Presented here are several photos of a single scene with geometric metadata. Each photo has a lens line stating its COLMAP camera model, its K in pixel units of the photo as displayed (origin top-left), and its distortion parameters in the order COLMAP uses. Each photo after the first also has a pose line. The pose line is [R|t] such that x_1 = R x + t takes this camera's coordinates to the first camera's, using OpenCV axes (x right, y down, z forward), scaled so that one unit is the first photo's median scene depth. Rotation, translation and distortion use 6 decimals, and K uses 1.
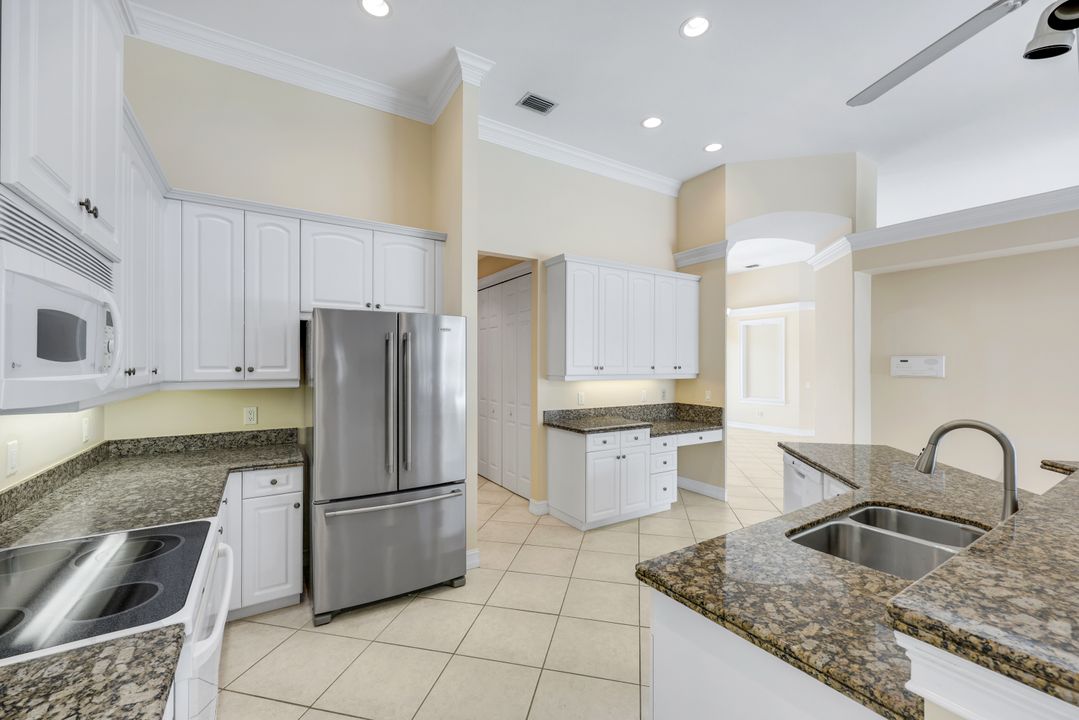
lens RADIAL K [[444.0, 0, 536.5], [0, 444.0, 363.2], [0, 0, 1]] dist [-0.000569, 0.000222]
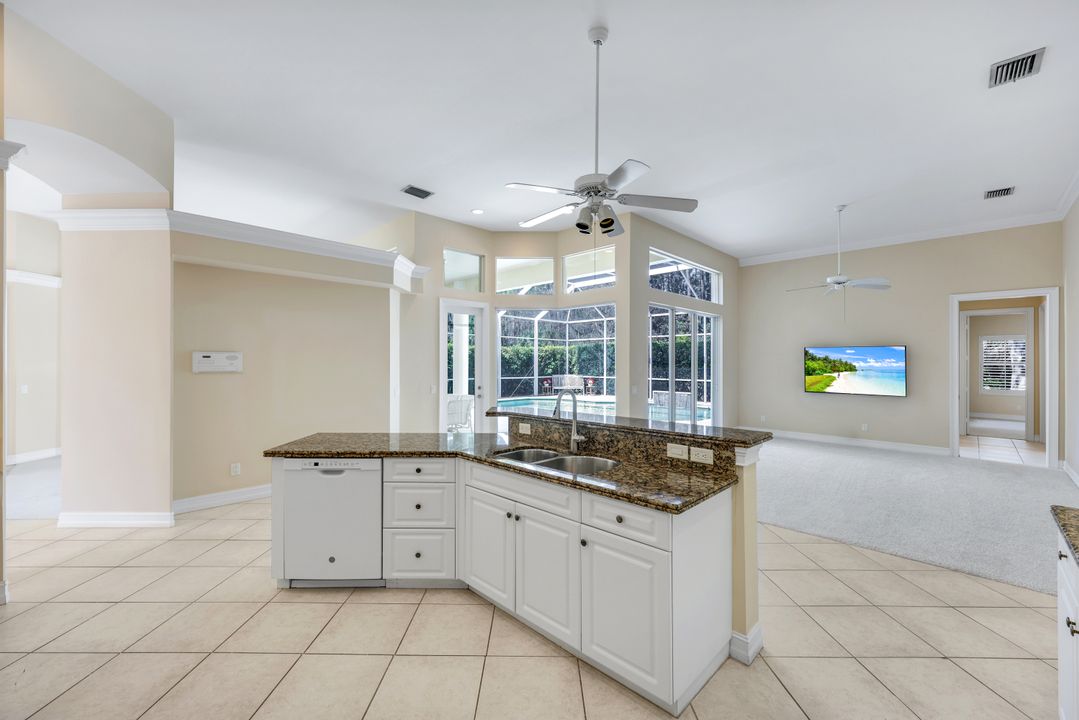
lens RADIAL K [[438.2, 0, 539.5], [0, 438.2, 360.0], [0, 0, 1]] dist [0.000708, 0.000081]
pose [[-0.226509, 0.001543, 0.974008, -0.415101], [-0.007987, 0.999962, -0.003441, -0.000730], [-0.973976, -0.008559, -0.226488, 0.691631]]
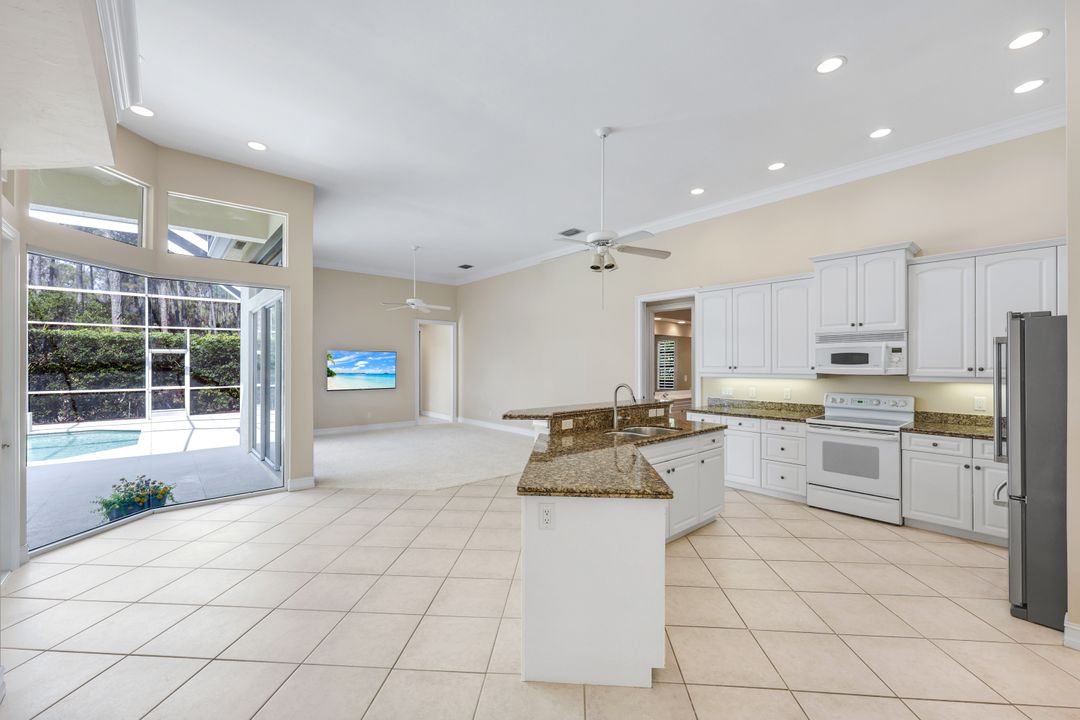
lens RADIAL K [[440.5, 0, 536.7], [0, 440.5, 358.4], [0, 0, 1]] dist [0.002297, -0.000116]
pose [[-0.990261, 0.000150, -0.139222, 0.720763], [0.002383, 0.999871, -0.015877, 0.005921], [0.139202, -0.016054, -0.990134, 1.513332]]
